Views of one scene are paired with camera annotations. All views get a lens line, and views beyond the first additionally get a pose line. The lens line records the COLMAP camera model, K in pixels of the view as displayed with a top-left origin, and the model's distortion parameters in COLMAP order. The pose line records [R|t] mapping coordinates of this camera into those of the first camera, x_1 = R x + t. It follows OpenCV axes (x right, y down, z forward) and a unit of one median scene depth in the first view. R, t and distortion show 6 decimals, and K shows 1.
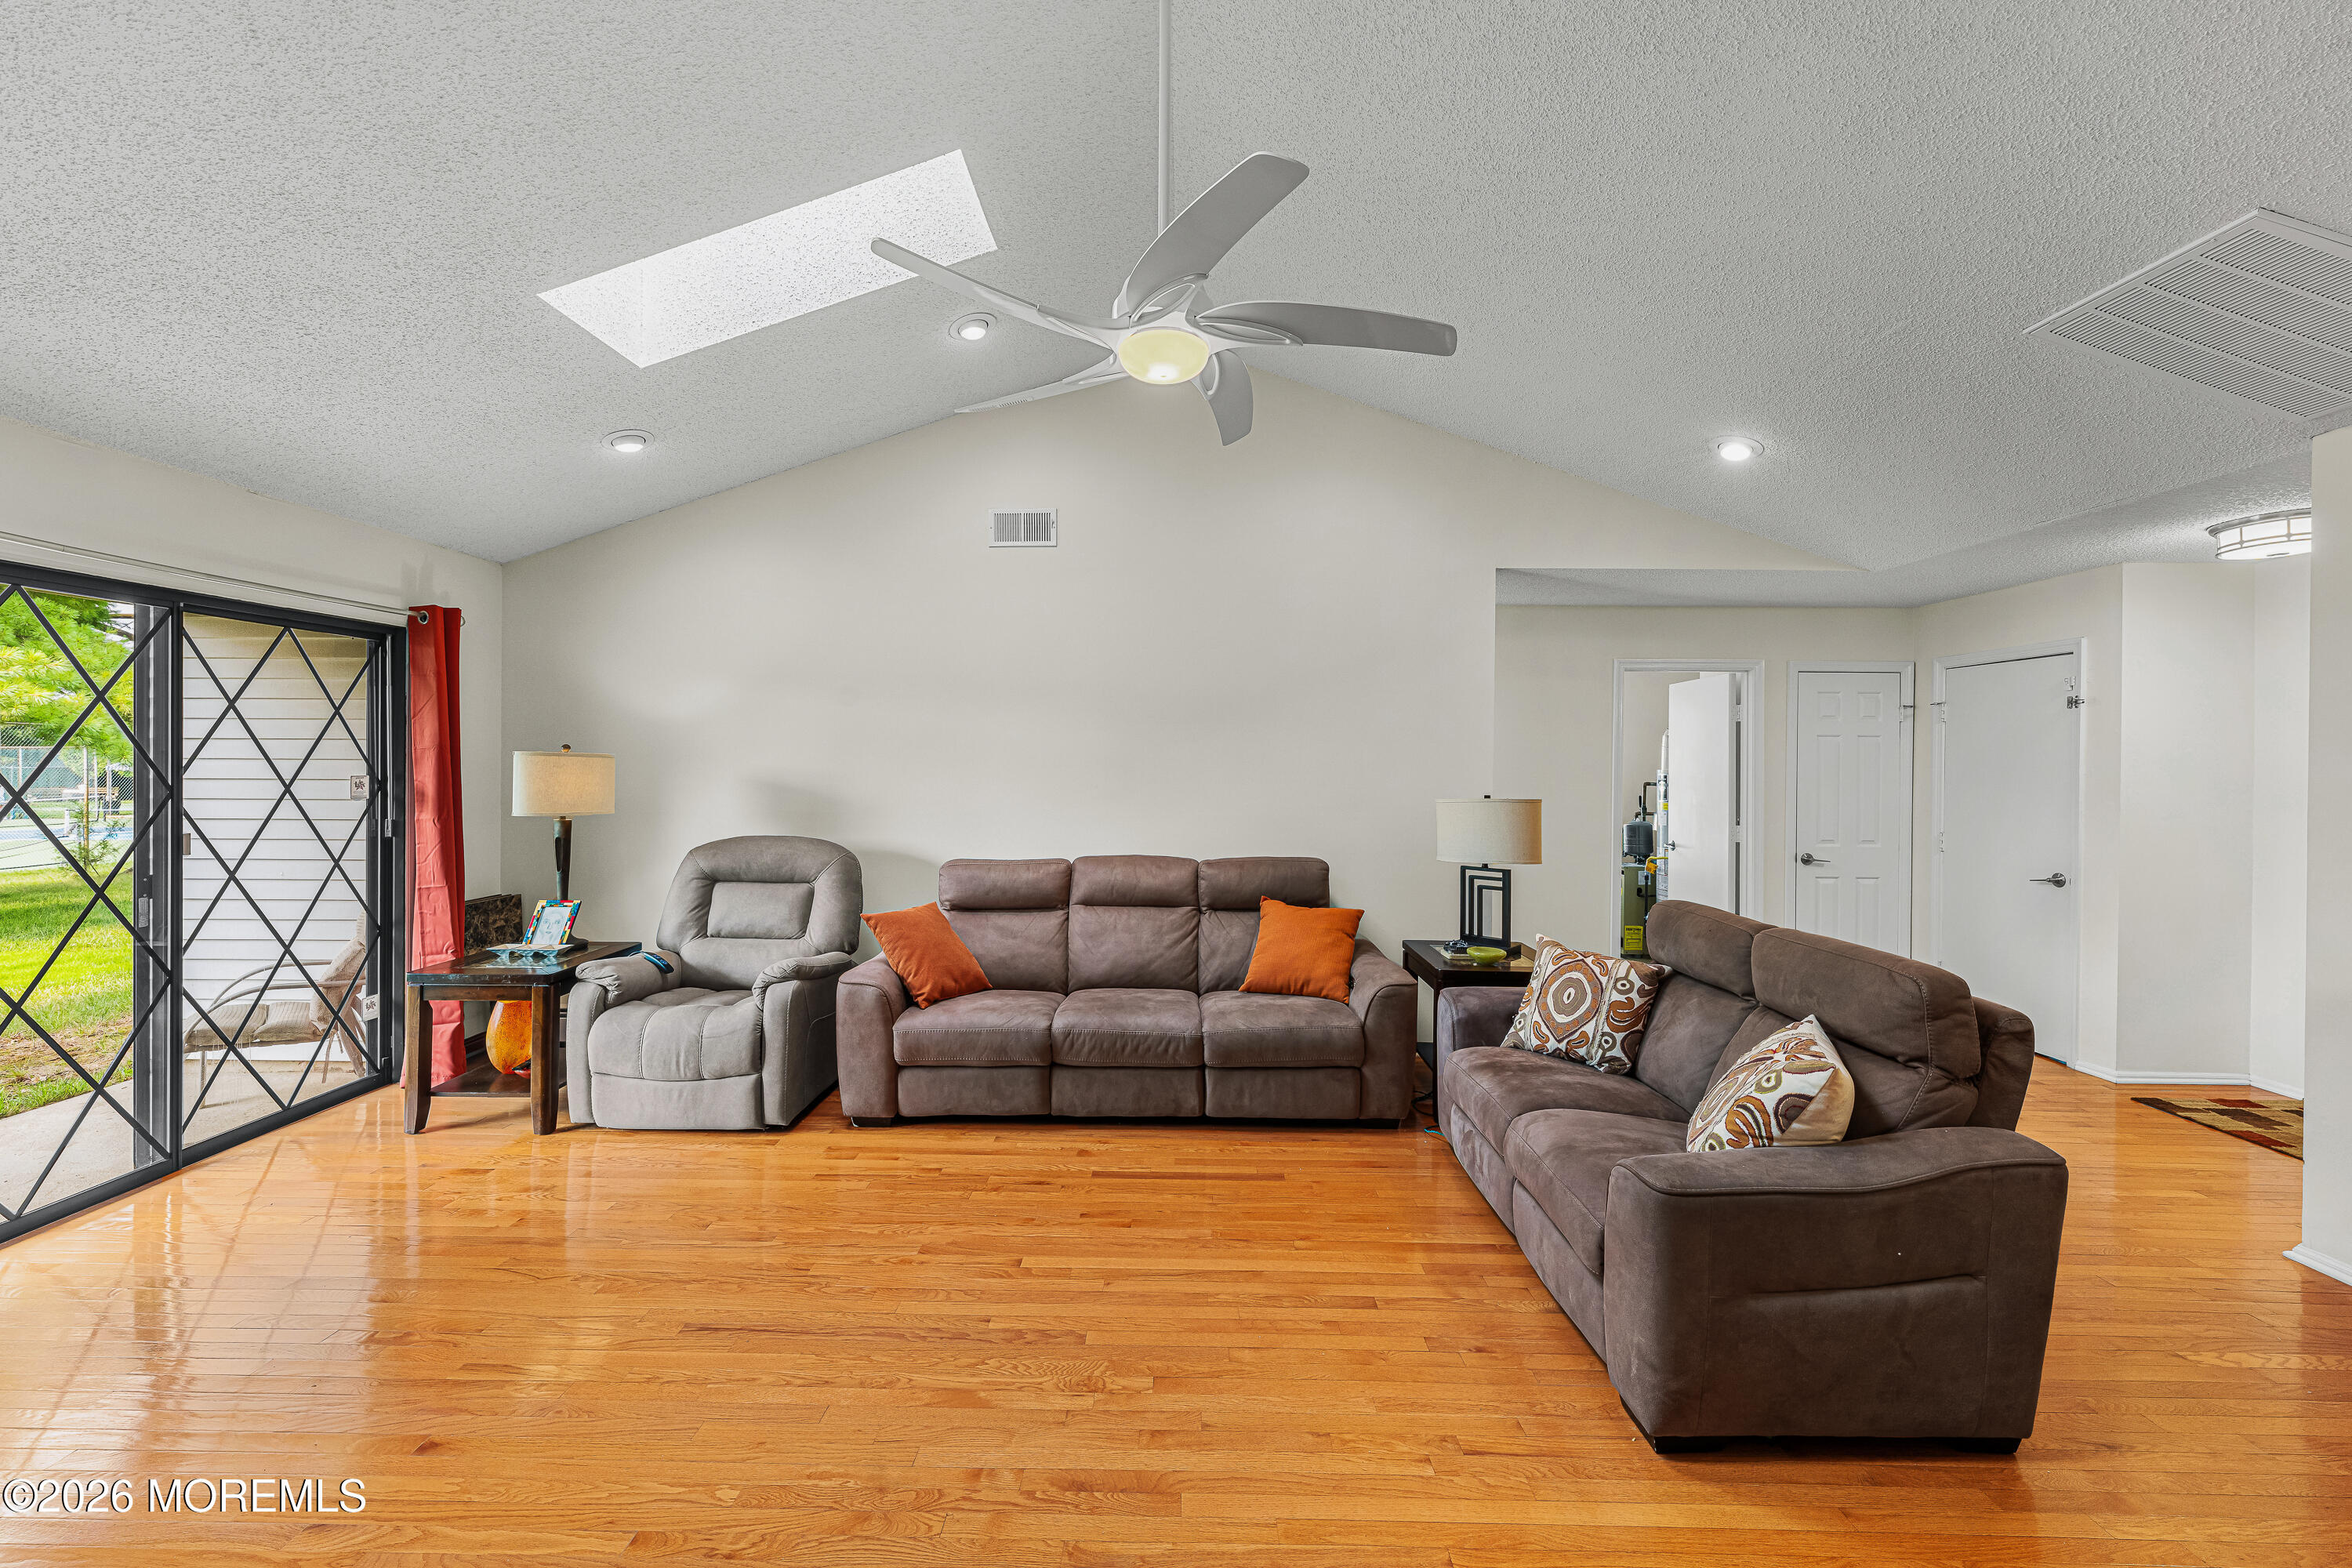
lens RADIAL K [[933.4, 0, 1186.0], [0, 933.4, 763.0], [0, 0, 1]] dist [-0.000238, -0.000026]
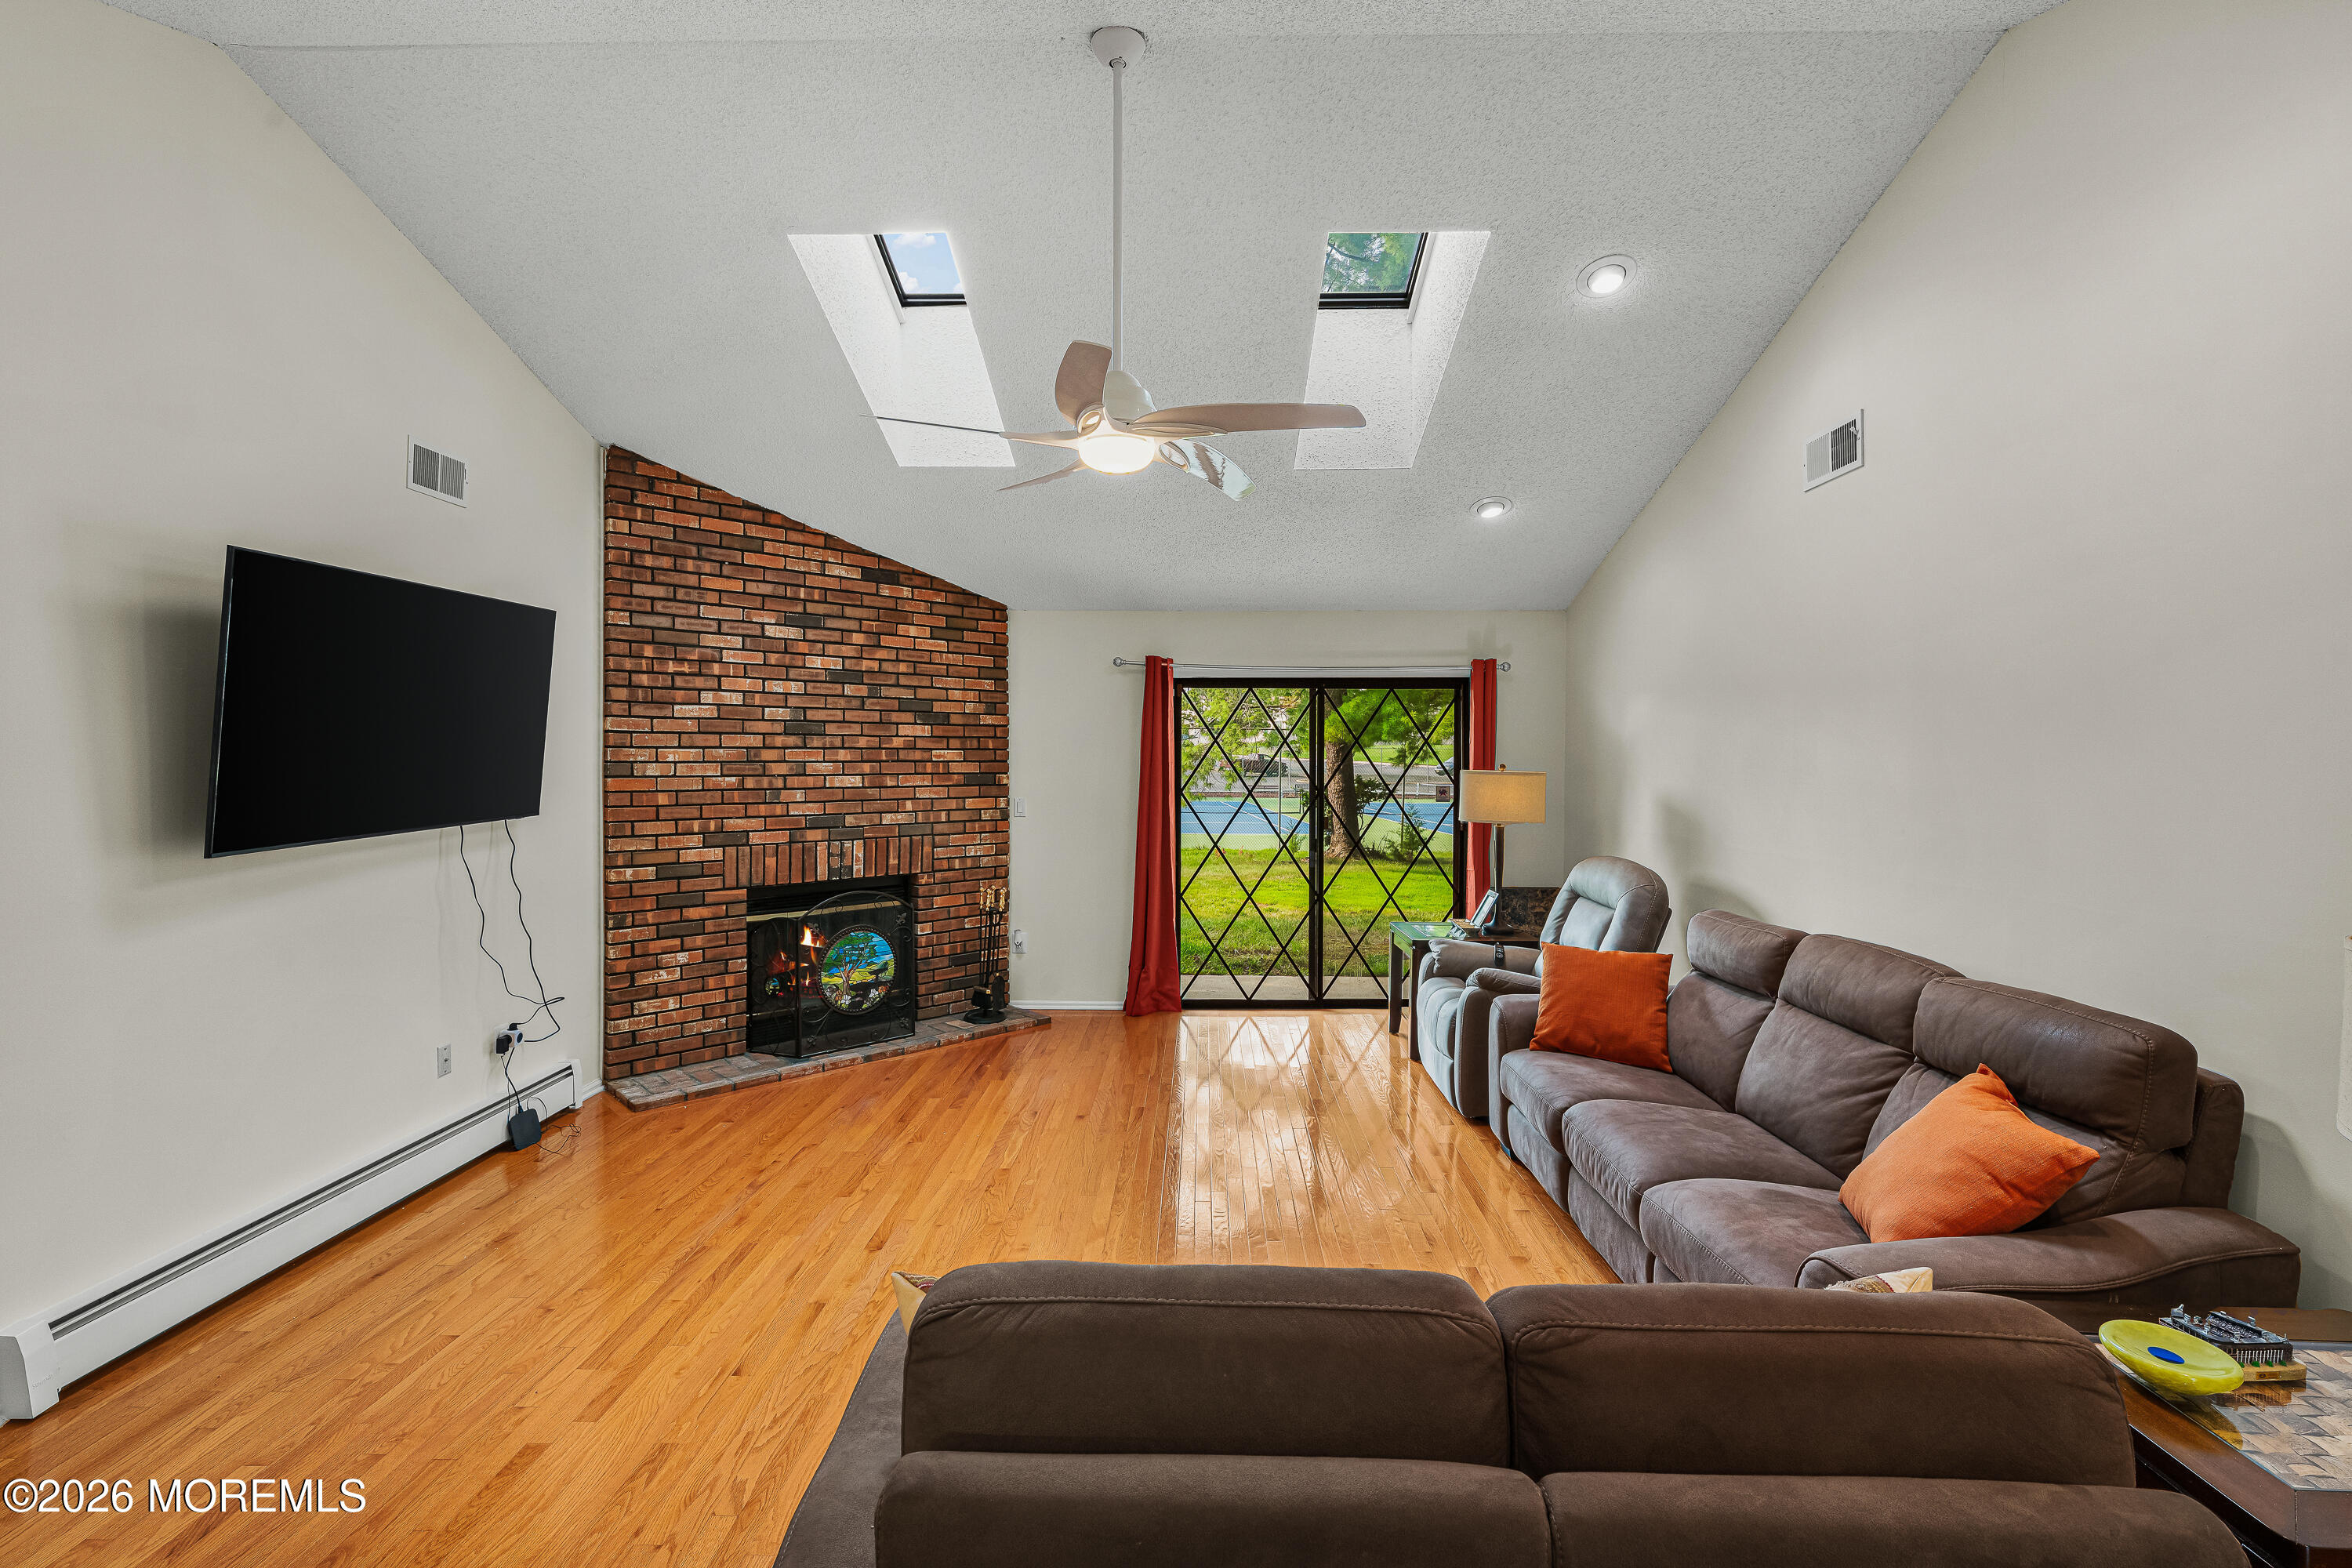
lens RADIAL K [[1047.6, 0, 1175.2], [0, 1047.6, 773.9], [0, 0, 1]] dist [0.002999, 0.000019]
pose [[-0.017971, 0.017079, -0.999693, 0.707963], [-0.003465, 0.999847, 0.017144, -0.028305], [0.999833, 0.003772, -0.017909, 0.600349]]
